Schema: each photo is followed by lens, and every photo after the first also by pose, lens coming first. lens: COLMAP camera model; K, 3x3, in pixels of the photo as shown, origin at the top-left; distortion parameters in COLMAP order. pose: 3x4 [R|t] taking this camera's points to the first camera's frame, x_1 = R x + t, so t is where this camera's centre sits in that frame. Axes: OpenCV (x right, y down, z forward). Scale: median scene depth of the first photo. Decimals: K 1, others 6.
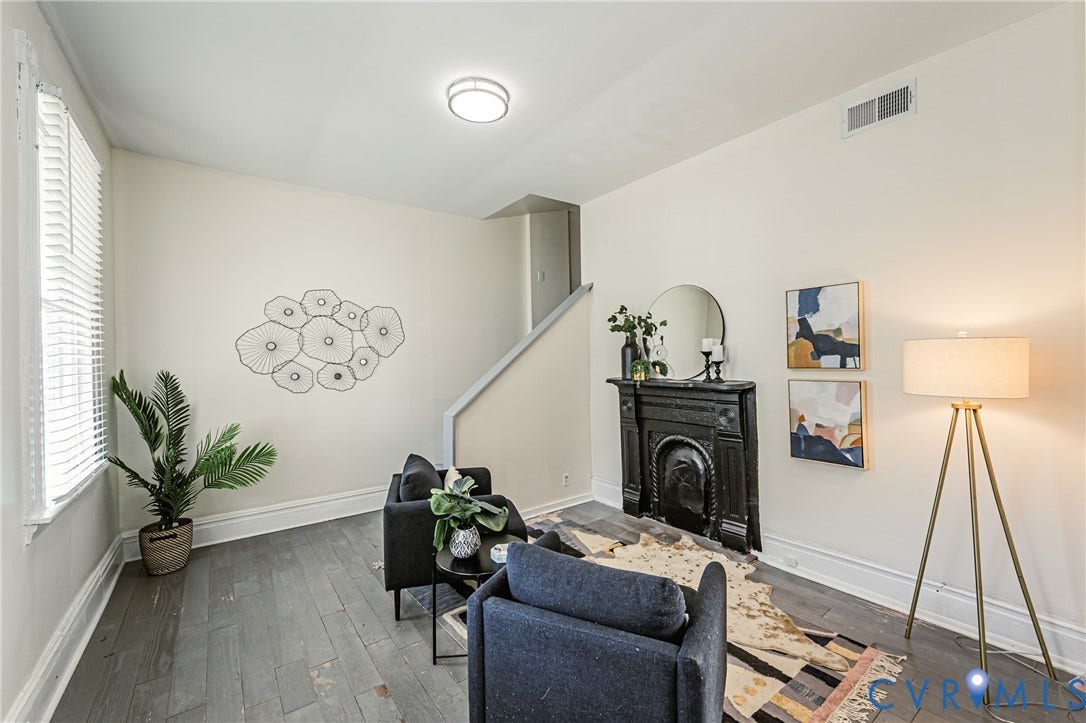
lens RADIAL K [[438.8, 0, 539.4], [0, 438.8, 356.2], [0, 0, 1]] dist [0.000710, -0.000332]
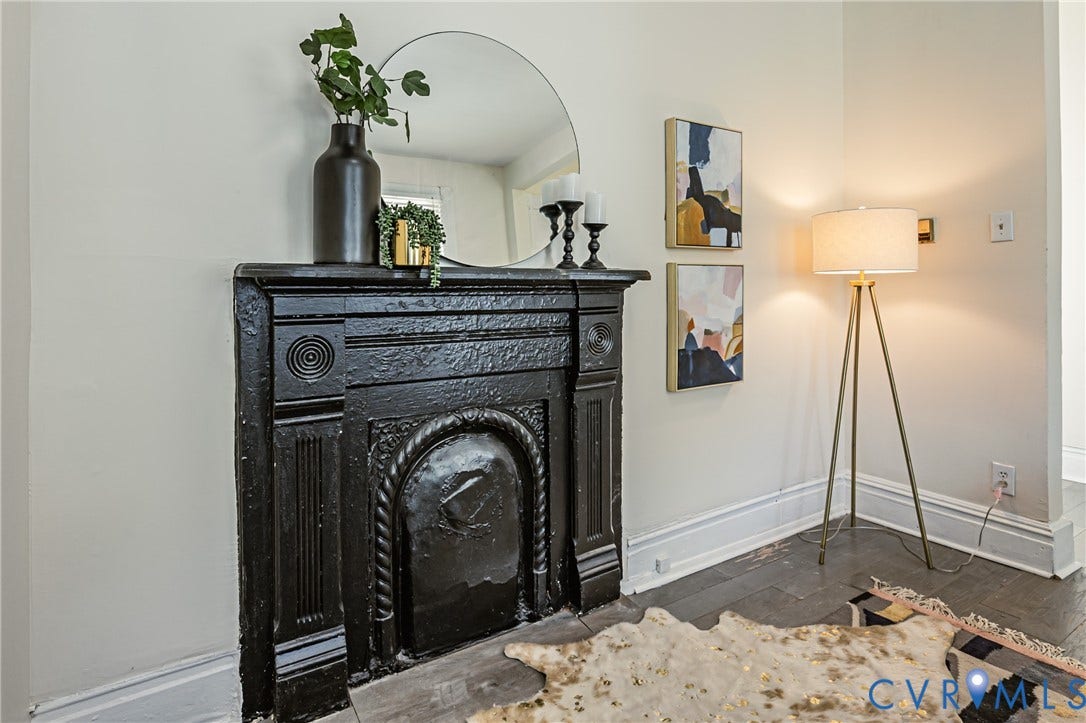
lens RADIAL K [[599.1, 0, 541.6], [0, 599.1, 289.9], [0, 0, 1]] dist [-0.000349, 0.000771]
pose [[0.060206, 0.018197, 0.998020, -0.284882], [0.001743, 0.999830, -0.018335, 0.108524], [-0.998184, 0.002843, 0.060164, 1.177153]]
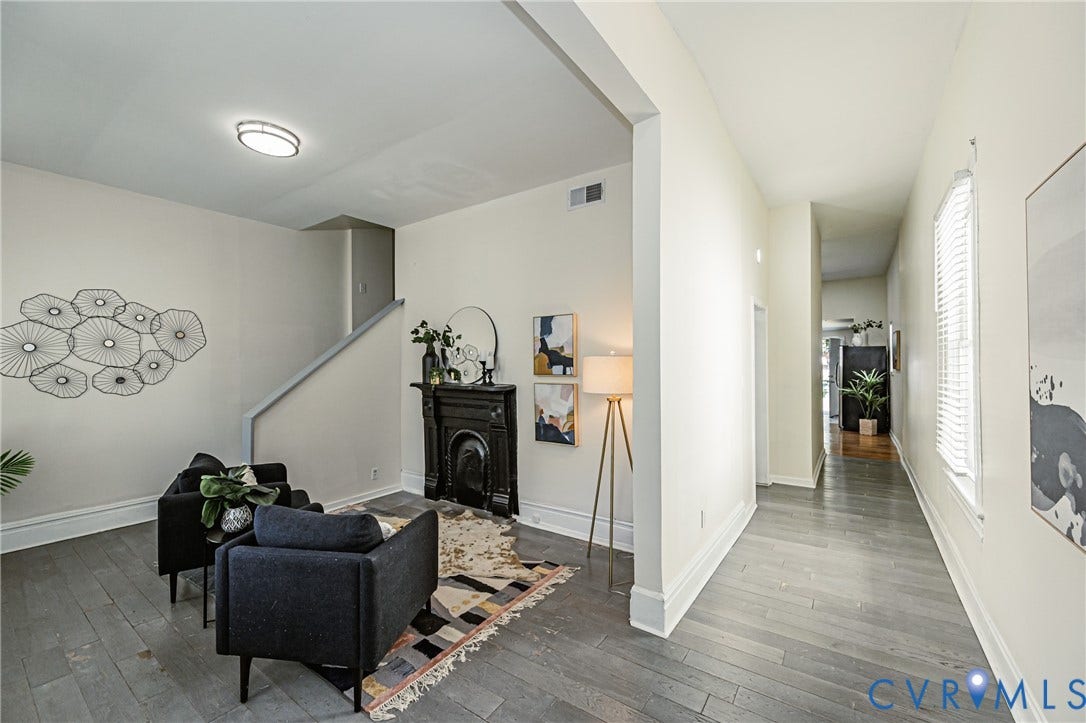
lens RADIAL K [[429.5, 0, 538.0], [0, 429.5, 361.5], [0, 0, 1]] dist [-0.000630, 0.000306]
pose [[0.951025, 0.016049, 0.308698, 0.177200], [-0.015122, 0.999871, -0.005394, -0.006144], [-0.308745, 0.000462, 0.951145, -0.262121]]
